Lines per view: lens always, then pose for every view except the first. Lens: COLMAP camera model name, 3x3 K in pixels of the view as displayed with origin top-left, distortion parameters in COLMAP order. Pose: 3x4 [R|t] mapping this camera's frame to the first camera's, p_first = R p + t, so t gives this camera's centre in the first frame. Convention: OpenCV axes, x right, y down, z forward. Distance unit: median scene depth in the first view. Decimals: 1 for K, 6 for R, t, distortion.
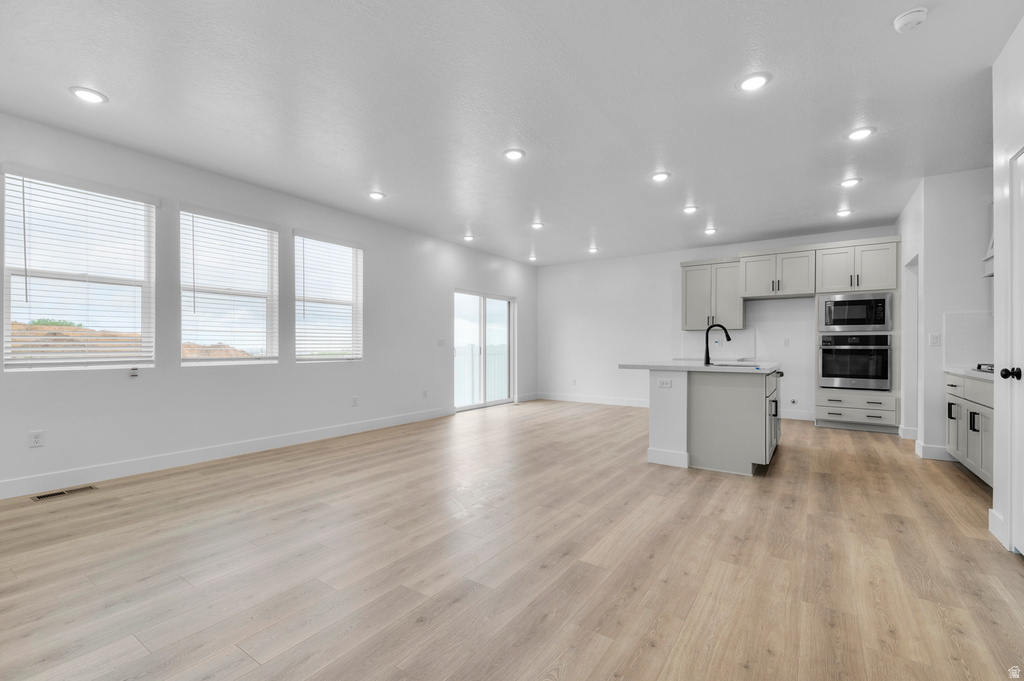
lens RADIAL K [[447.5, 0, 515.7], [0, 447.5, 347.2], [0, 0, 1]] dist [0.002586, -0.001659]
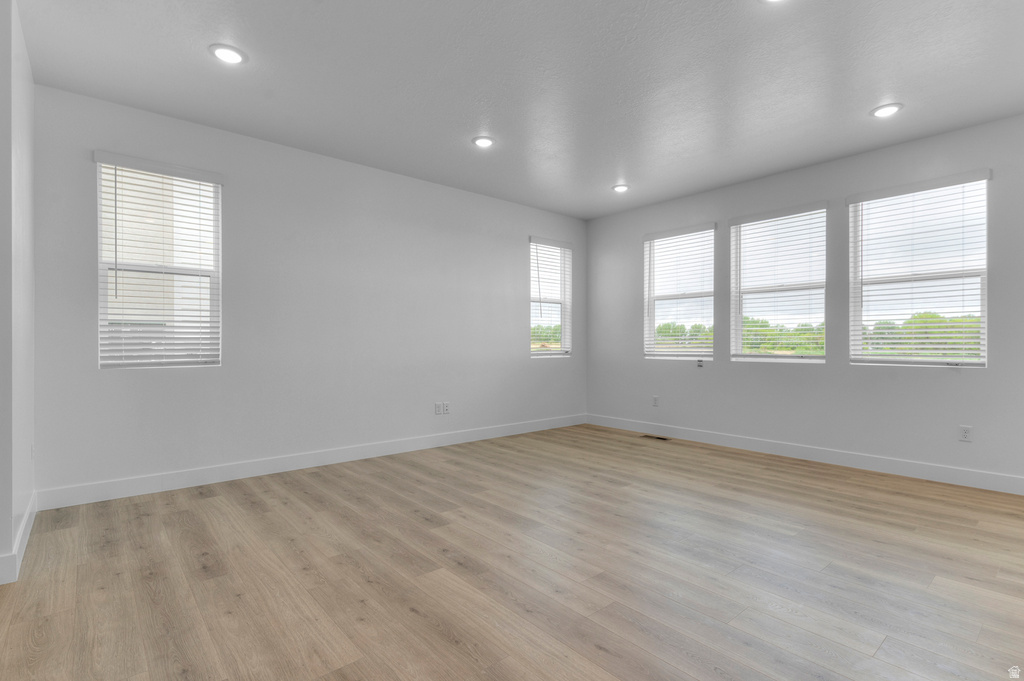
lens RADIAL K [[496.7, 0, 519.3], [0, 496.7, 343.0], [0, 0, 1]] dist [0.005476, -0.000644]
pose [[-0.264204, -0.000437, -0.964467, 0.990465], [-0.003146, 0.999995, 0.000409, -0.002799], [0.964462, 0.003143, -0.264204, 1.270244]]
